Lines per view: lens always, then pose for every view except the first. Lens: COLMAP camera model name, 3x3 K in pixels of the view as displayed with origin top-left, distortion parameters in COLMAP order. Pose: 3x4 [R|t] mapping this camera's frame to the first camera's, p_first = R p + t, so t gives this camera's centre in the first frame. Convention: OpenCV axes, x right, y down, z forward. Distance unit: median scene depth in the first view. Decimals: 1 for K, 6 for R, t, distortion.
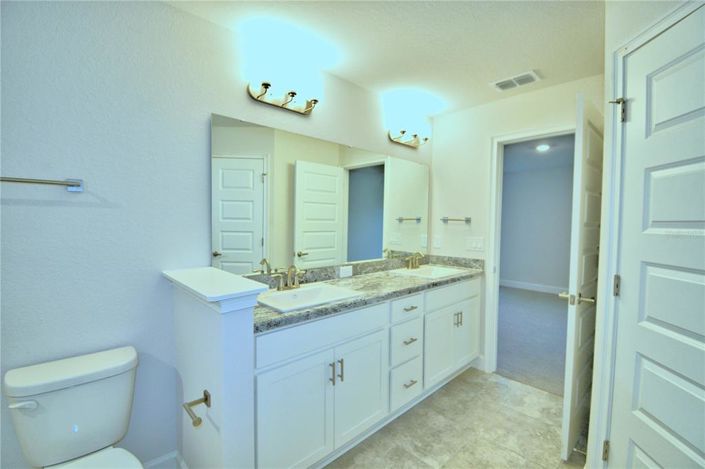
lens RADIAL K [[310.4, 0, 349.9], [0, 310.4, 235.0], [0, 0, 1]] dist [0.000664, -0.012268]
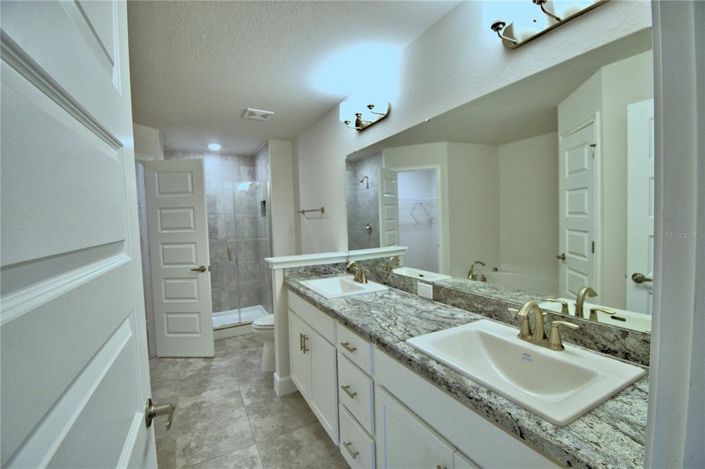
lens RADIAL K [[310.4, 0, 350.7], [0, 310.4, 230.1], [0, 0, 1]] dist [0.000664, -0.012268]
pose [[-0.275893, 0.035844, -0.960520, 0.763263], [-0.006383, 0.999214, 0.039122, -0.057661], [0.961167, 0.016924, -0.275447, 1.035506]]
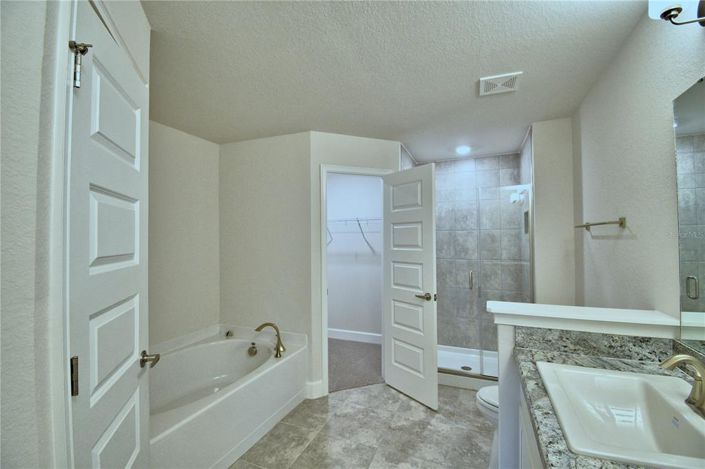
lens RADIAL K [[310.4, 0, 348.5], [0, 310.4, 233.2], [0, 0, 1]] dist [0.000664, -0.012268]
pose [[-0.919133, -0.010749, -0.393802, 0.355125], [-0.015201, 0.999851, 0.008188, -0.062811], [0.393655, 0.013512, -0.919159, 0.948755]]
